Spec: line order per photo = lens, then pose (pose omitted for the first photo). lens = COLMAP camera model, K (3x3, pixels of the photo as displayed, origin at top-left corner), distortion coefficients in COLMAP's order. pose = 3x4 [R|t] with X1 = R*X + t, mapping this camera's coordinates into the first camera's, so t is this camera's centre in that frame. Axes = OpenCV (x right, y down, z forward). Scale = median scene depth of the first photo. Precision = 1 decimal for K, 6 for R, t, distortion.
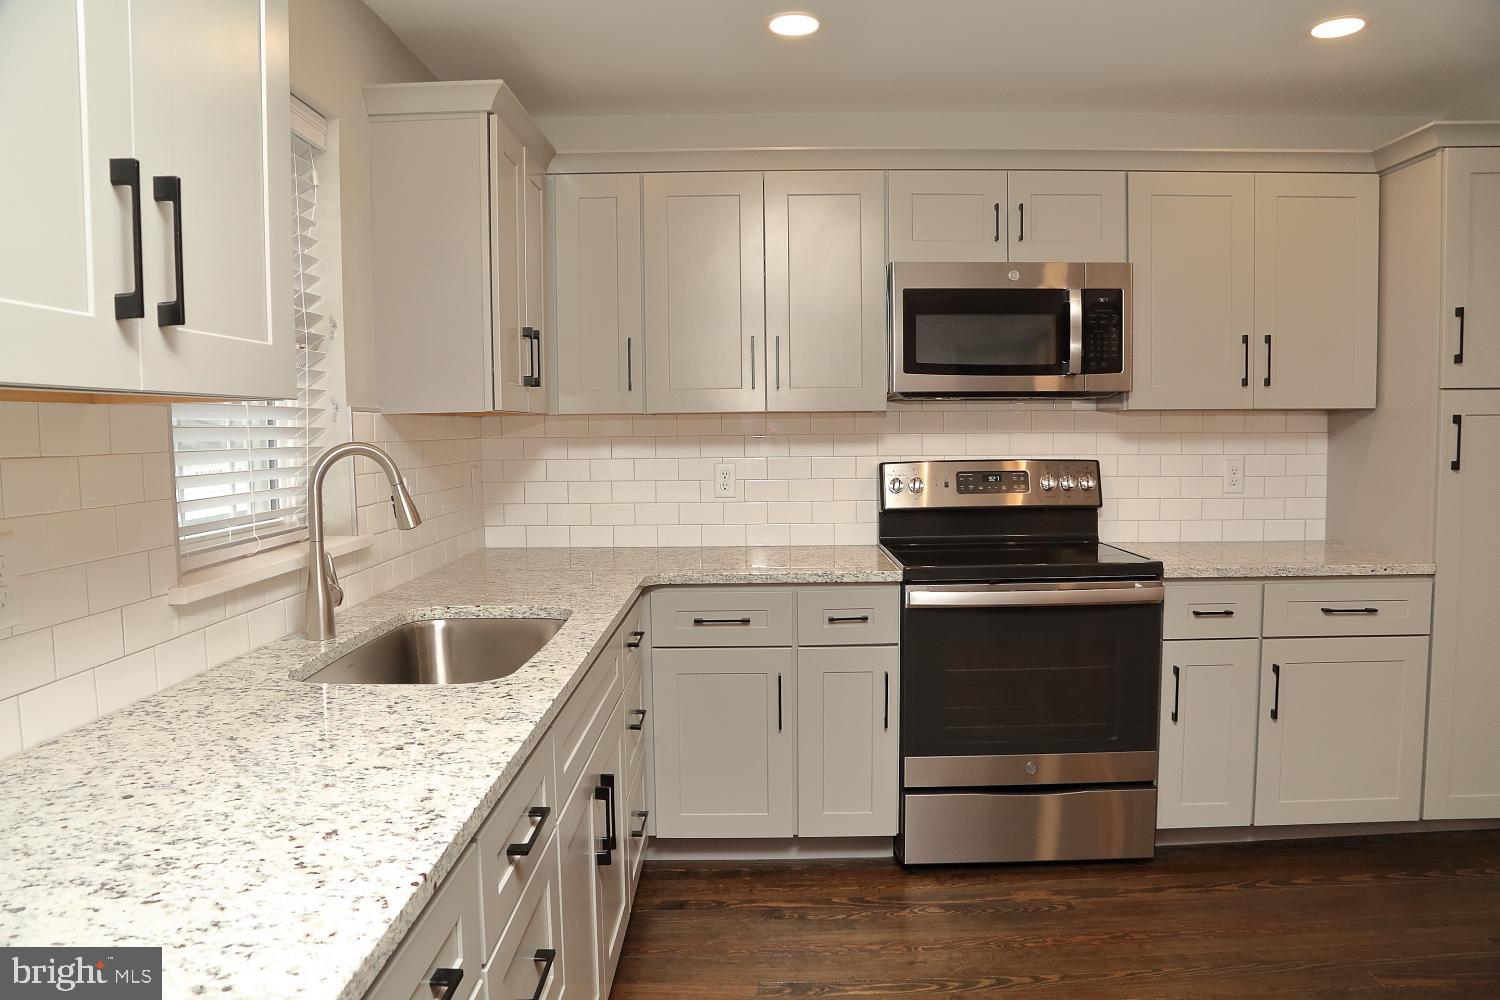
lens RADIAL K [[1025.5, 0, 731.7], [0, 1025.5, 497.8], [0, 0, 1]] dist [-0.127703, 0.072678]
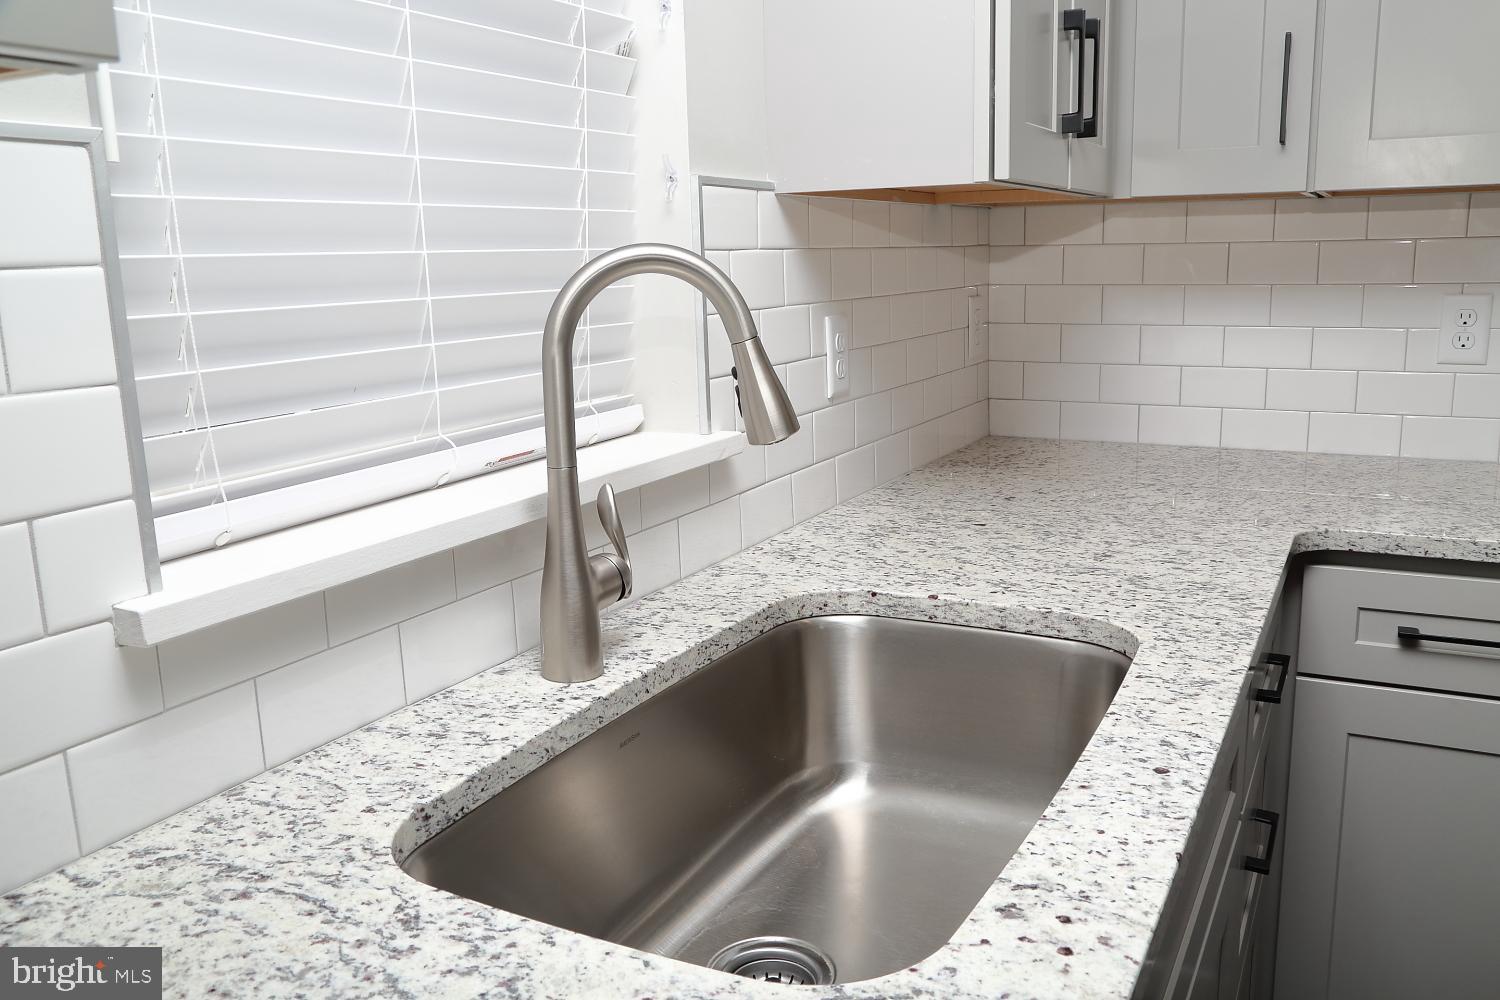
lens RADIAL K [[1236.1, 0, 750.0], [0, 1236.1, 500.0], [0, 0, 1]] dist [-0.034201, 0.000640]
pose [[0.896443, 0.077145, -0.436393, -0.063842], [-0.017006, 0.989995, 0.140077, -0.014559], [0.442833, -0.118150, 0.888786, 0.372447]]
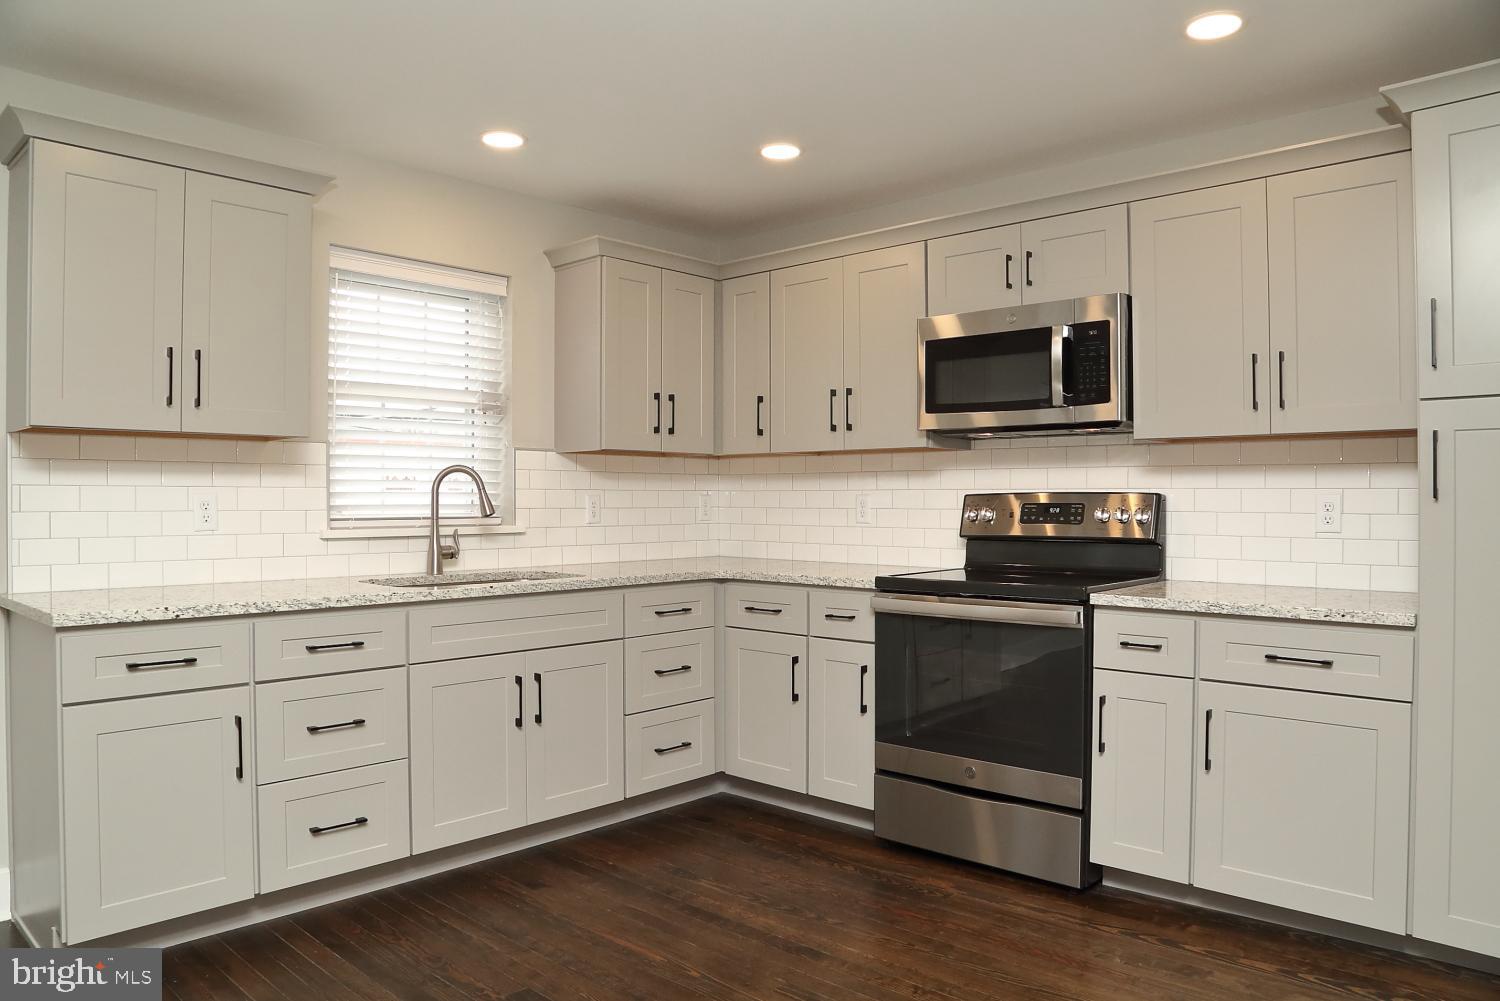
lens RADIAL K [[1025.5, 0, 731.7], [0, 1025.5, 498.3], [0, 0, 1]] dist [-0.127703, 0.072678]
pose [[0.733864, 0.011211, -0.679204, 0.841347], [-0.055208, 0.997541, -0.043186, 0.037333], [0.677049, 0.069190, 0.732678, 0.015306]]
